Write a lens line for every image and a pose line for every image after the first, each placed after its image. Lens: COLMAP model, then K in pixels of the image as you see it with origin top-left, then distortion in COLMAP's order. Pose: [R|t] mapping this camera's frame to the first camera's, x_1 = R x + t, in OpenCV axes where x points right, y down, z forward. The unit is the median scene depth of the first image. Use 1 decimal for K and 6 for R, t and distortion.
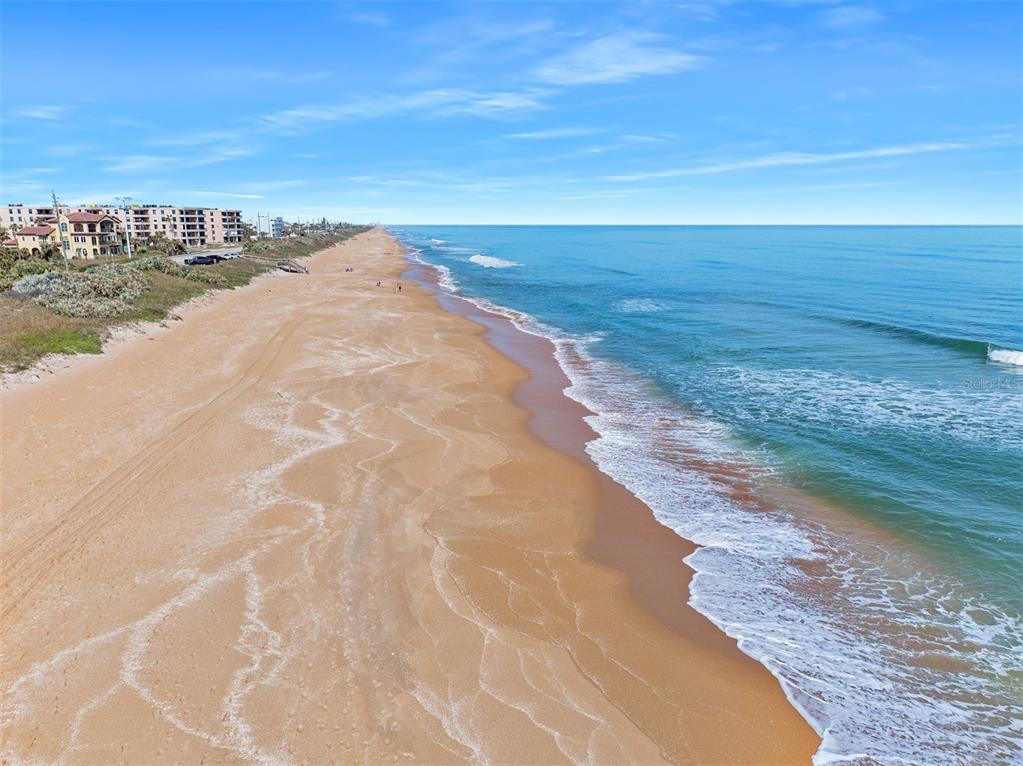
lens RADIAL K [[710.2, 0, 511.5], [0, 710.2, 383.0], [0, 0, 1]] dist [0.004979, -0.000512]
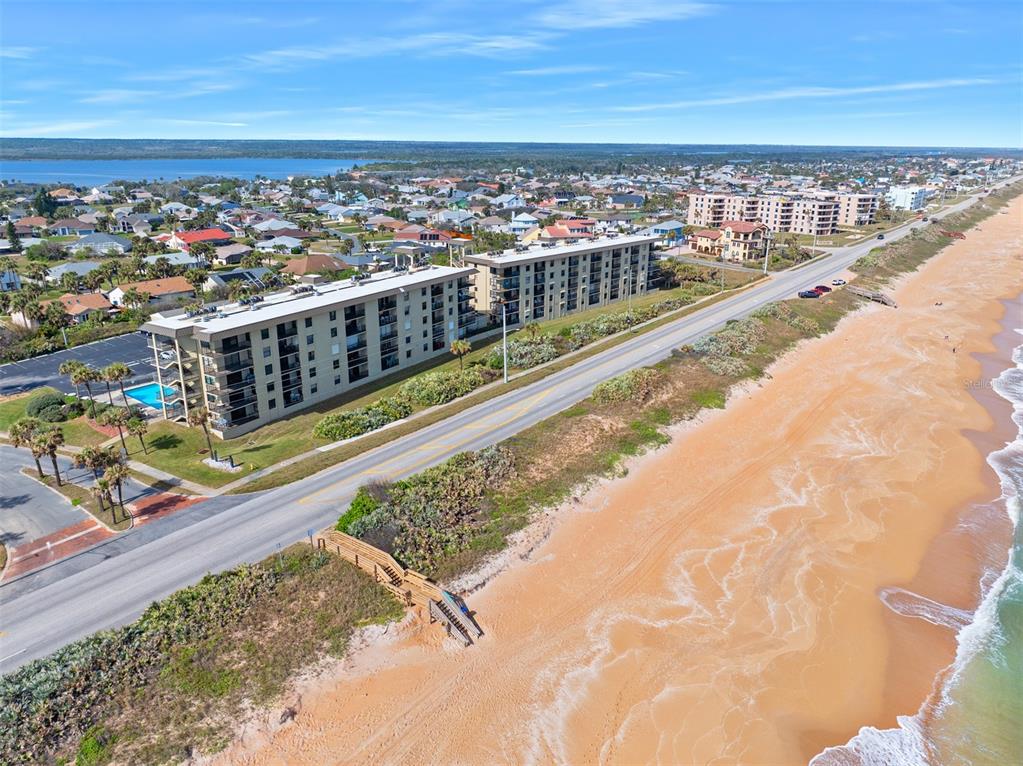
lens RADIAL K [[710.2, 0, 511.5], [0, 710.2, 383.0], [0, 0, 1]] dist [0.004979, -0.000512]
pose [[0.668386, 0.236777, -0.705122, 0.133267], [-0.161362, 0.971562, 0.173291, -0.110170], [0.726101, -0.002045, 0.687585, -0.257813]]
